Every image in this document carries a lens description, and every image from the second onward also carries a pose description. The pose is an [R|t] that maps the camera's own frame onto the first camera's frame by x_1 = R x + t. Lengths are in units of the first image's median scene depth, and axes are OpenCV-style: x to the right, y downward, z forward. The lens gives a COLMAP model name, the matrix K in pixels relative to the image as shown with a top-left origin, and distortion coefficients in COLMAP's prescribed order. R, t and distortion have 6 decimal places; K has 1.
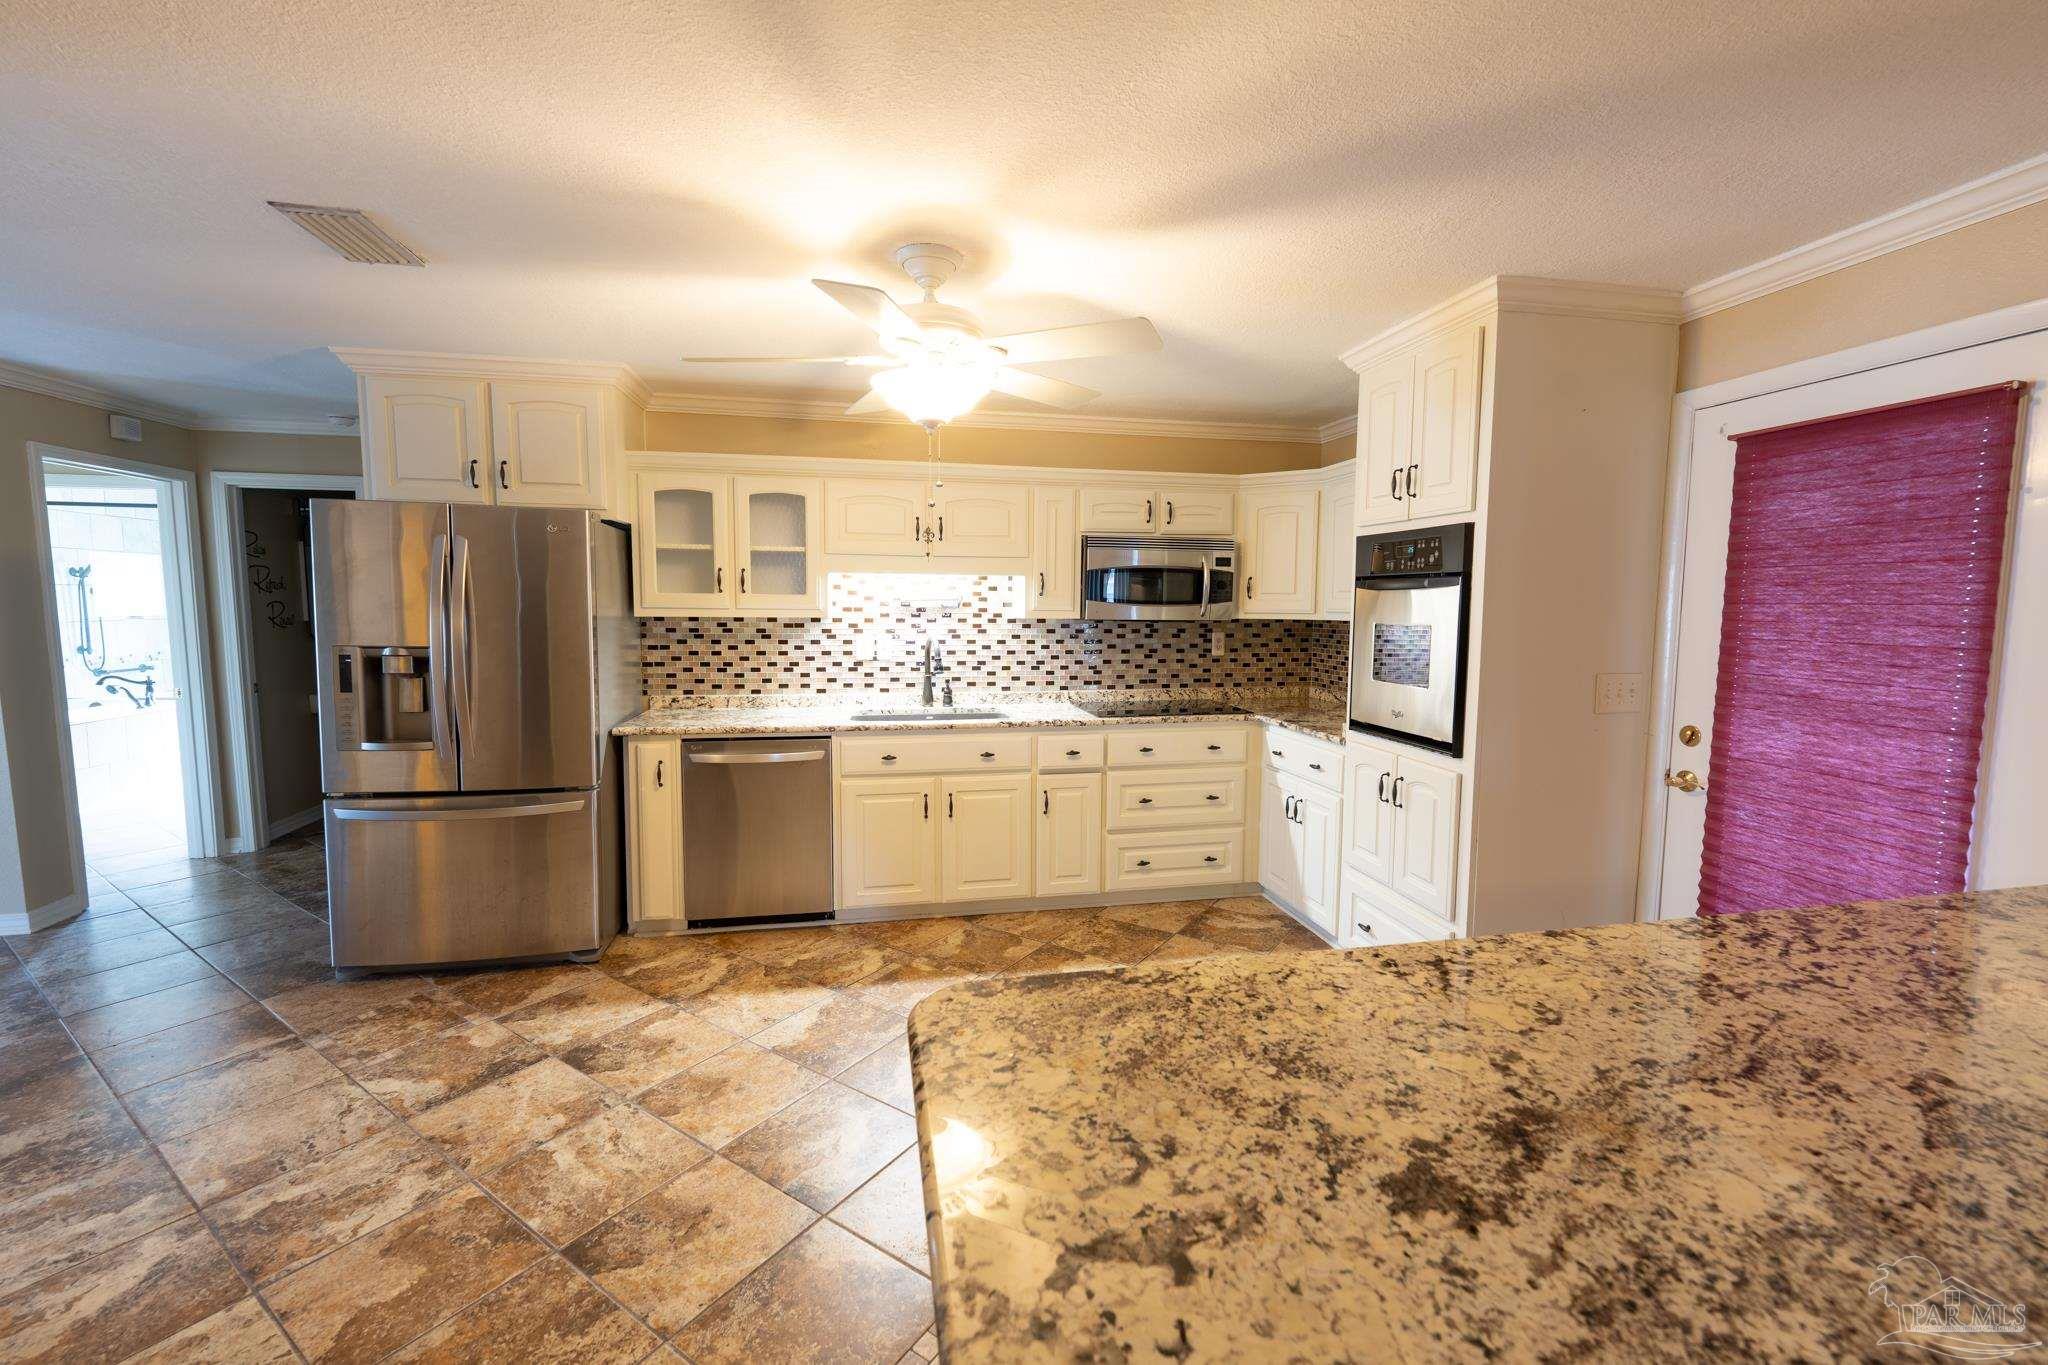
lens RADIAL K [[824.3, 0, 1020.8], [0, 824.3, 675.6], [0, 0, 1]] dist [-0.000920, -0.000296]
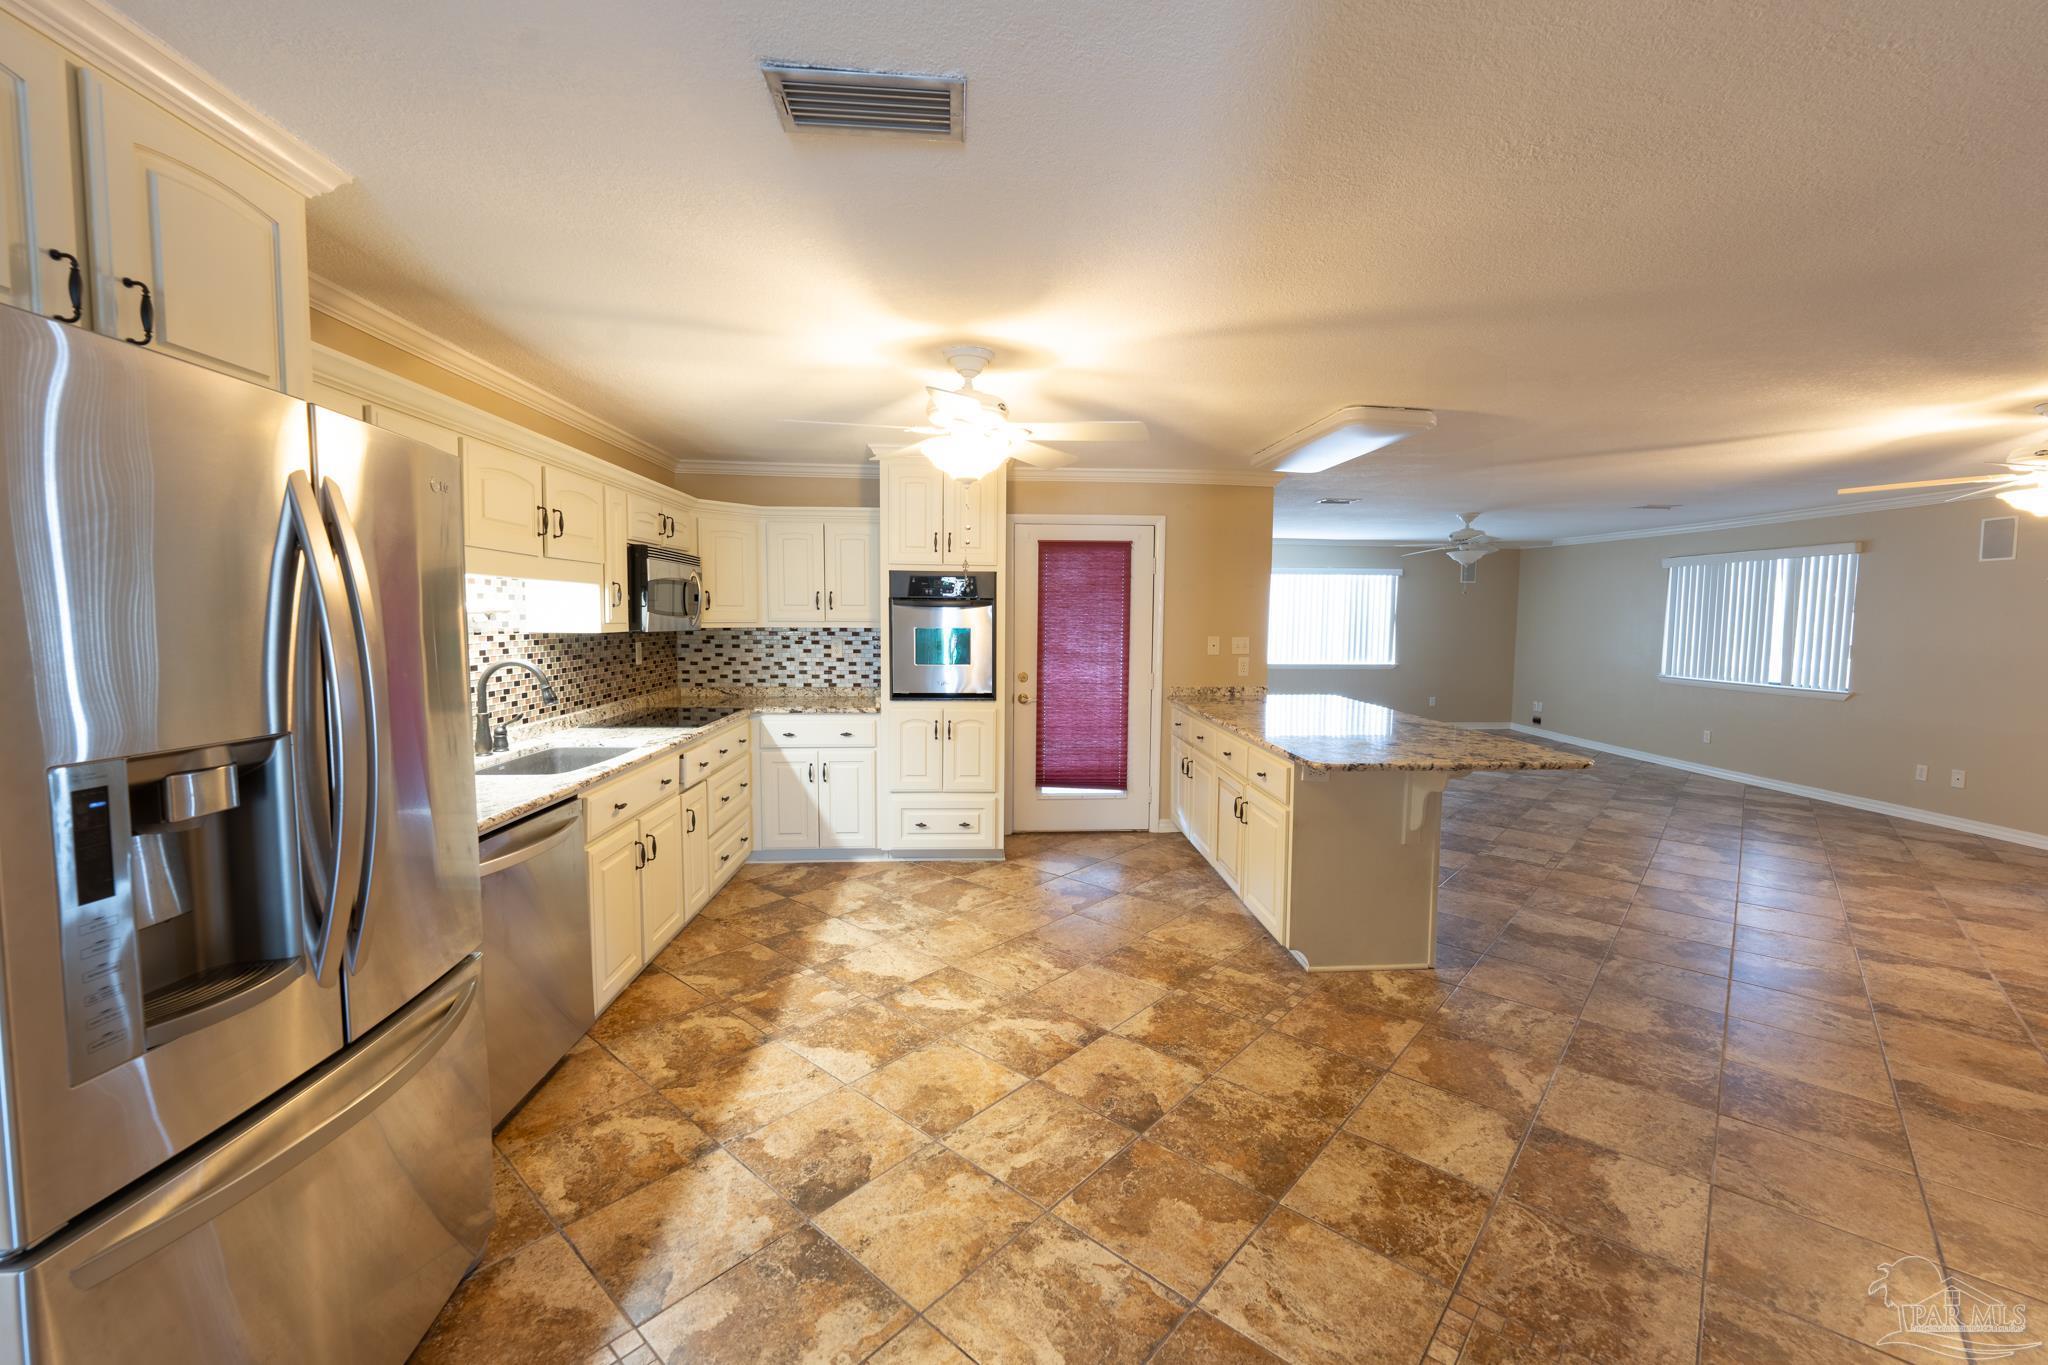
lens RADIAL K [[824.3, 0, 1027.8], [0, 824.3, 682.7], [0, 0, 1]] dist [-0.000920, -0.000296]
pose [[0.143423, -0.086145, 0.985905, -1.224874], [0.082462, 0.993780, 0.074837, -0.068061], [-0.986220, 0.070566, 0.149635, 0.643856]]
